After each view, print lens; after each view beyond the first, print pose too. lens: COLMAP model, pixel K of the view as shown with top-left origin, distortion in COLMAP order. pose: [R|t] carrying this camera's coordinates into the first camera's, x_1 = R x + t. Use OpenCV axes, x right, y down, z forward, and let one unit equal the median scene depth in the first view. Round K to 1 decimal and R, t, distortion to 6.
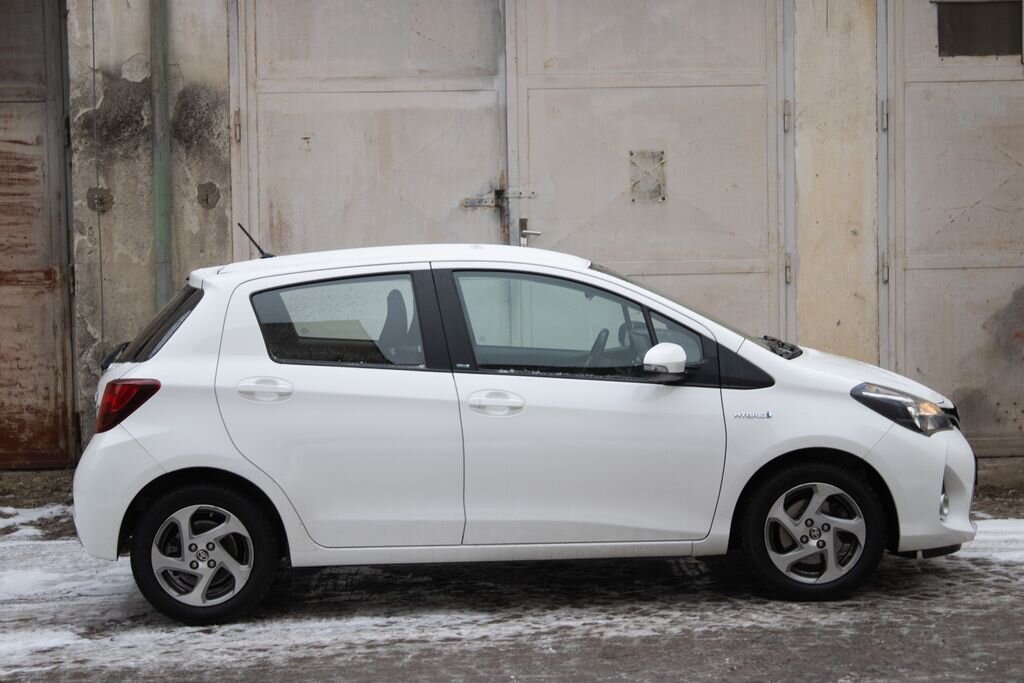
lens RADIAL K [[2235.5, 0, 511.0], [0, 2235.5, 325.2], [0, 0, 1]] dist [0.052520, 0.000000]
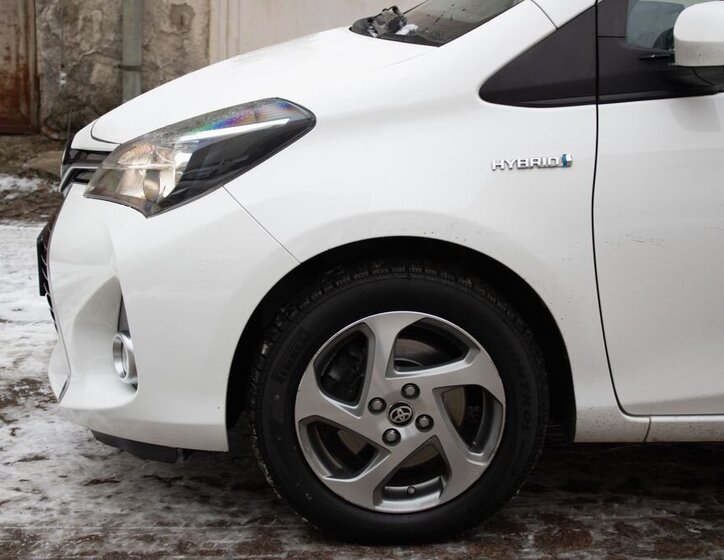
lens RADIAL K [[1380.8, 0, 368.2], [0, 1380.8, 280.4], [0, 0, 1]] dist [-0.008305, 0.000000]
pose [[0.998598, 0.052369, 0.007684, -0.057726], [-0.052916, 0.984364, 0.168010, 0.019551], [0.001234, -0.168181, 0.985755, 0.430167]]
